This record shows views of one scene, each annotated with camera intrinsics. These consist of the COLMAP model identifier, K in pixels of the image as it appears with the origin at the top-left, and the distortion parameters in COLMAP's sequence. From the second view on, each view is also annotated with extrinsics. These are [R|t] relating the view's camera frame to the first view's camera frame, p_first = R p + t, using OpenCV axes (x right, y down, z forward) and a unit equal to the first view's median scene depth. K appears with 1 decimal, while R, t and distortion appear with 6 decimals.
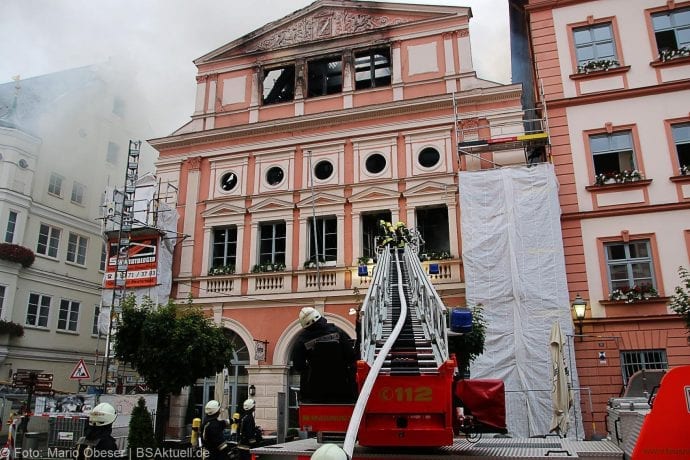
lens RADIAL K [[561.6, 0, 343.3], [0, 561.6, 233.6], [0, 0, 1]] dist [-0.118046, 0.097711]
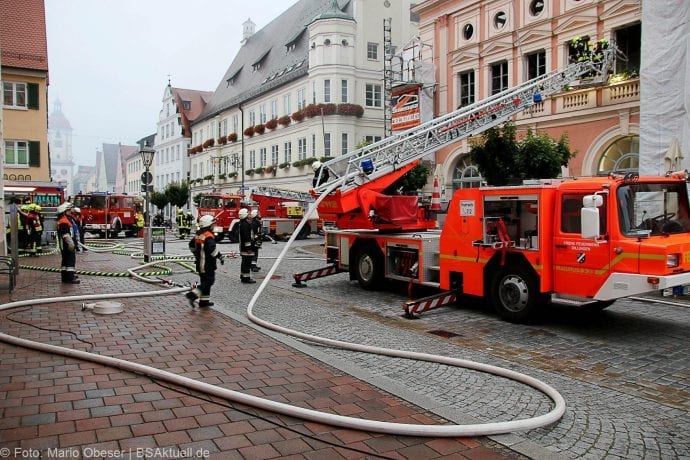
lens RADIAL K [[540.7, 0, 342.7], [0, 540.7, 230.5], [0, 0, 1]] dist [-0.118051, 0.115089]
pose [[0.751299, 0.030676, -0.659249, 0.384270], [0.186029, 0.948570, 0.256142, -0.032405], [0.633201, -0.315079, 0.706953, -0.120291]]
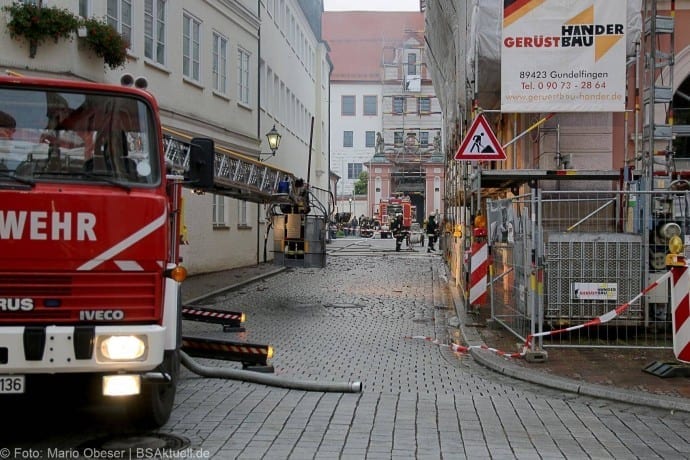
lens RADIAL K [[904.0, 0, 345.0], [0, 904.0, 230.0], [0, 0, 1]] dist [0.014276, 0.028617]
pose [[0.975500, 0.003917, 0.219966, -0.690986], [-0.066996, 0.957641, 0.280061, 0.123001], [-0.209551, -0.287937, 0.934441, 0.343438]]
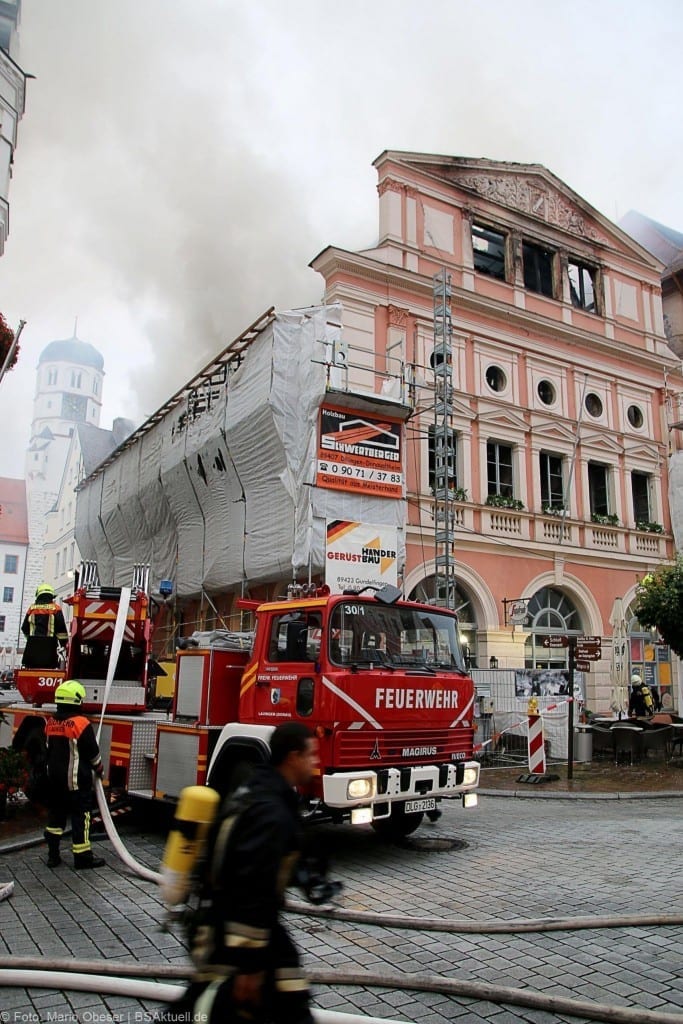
lens RADIAL K [[802.4, 0, 341.5], [0, 802.4, 512.0], [0, 0, 1]] dist [-0.118051, 0.115089]
pose [[0.677489, 0.164939, 0.716801, -1.030328], [-0.225224, 0.974241, -0.011305, 0.132280], [-0.700202, -0.153782, 0.697186, 0.399513]]
